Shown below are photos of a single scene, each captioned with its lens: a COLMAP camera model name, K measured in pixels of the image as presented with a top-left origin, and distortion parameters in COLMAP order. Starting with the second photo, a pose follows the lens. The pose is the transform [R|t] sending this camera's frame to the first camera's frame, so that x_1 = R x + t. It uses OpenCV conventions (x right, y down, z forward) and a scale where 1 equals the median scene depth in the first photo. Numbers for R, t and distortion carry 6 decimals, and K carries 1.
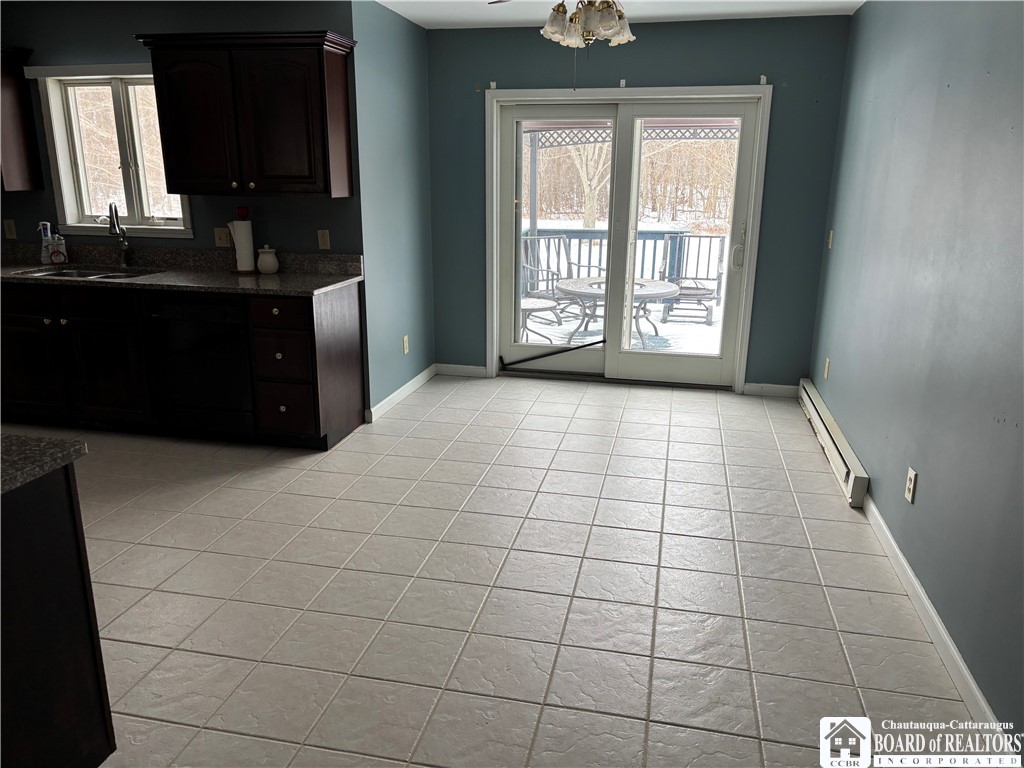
lens RADIAL K [[769.0, 0, 512.0], [0, 769.0, 384.0], [0, 0, 1]] dist [0.087162, -0.094100]
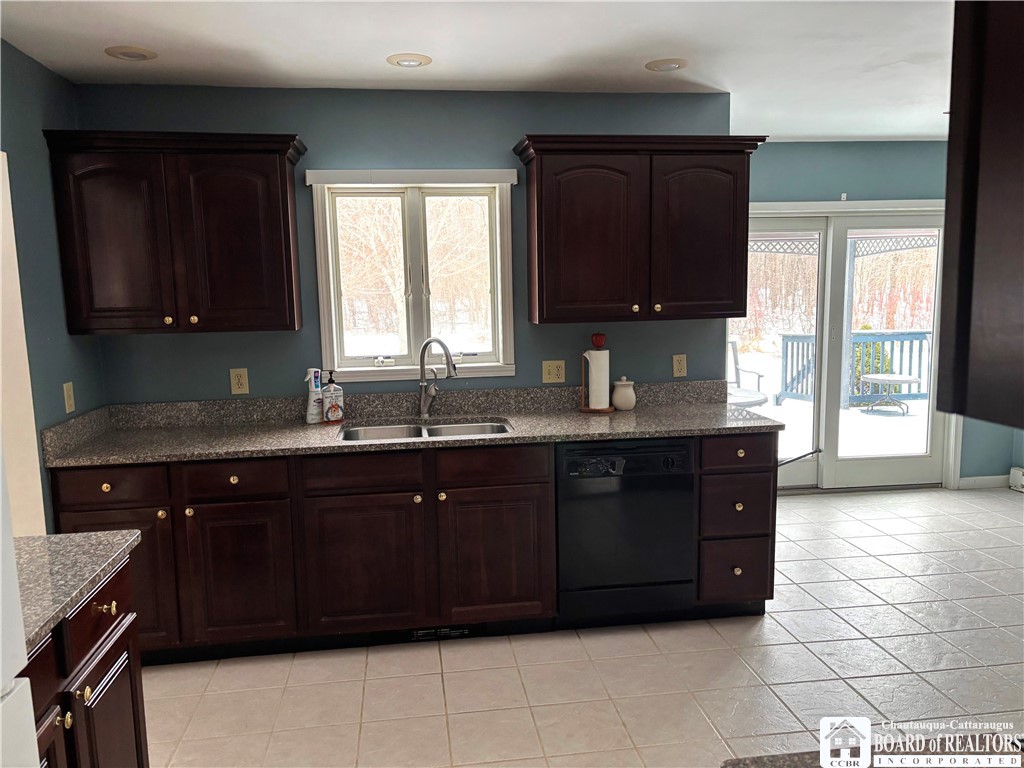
lens RADIAL K [[763.9, 0, 505.0], [0, 763.9, 388.3], [0, 0, 1]] dist [0.079665, -0.069158]
pose [[0.936443, -0.073225, 0.343093, -0.704793], [0.118887, 0.986344, -0.113979, -0.084648], [-0.330062, 0.147524, 0.932360, 0.262265]]
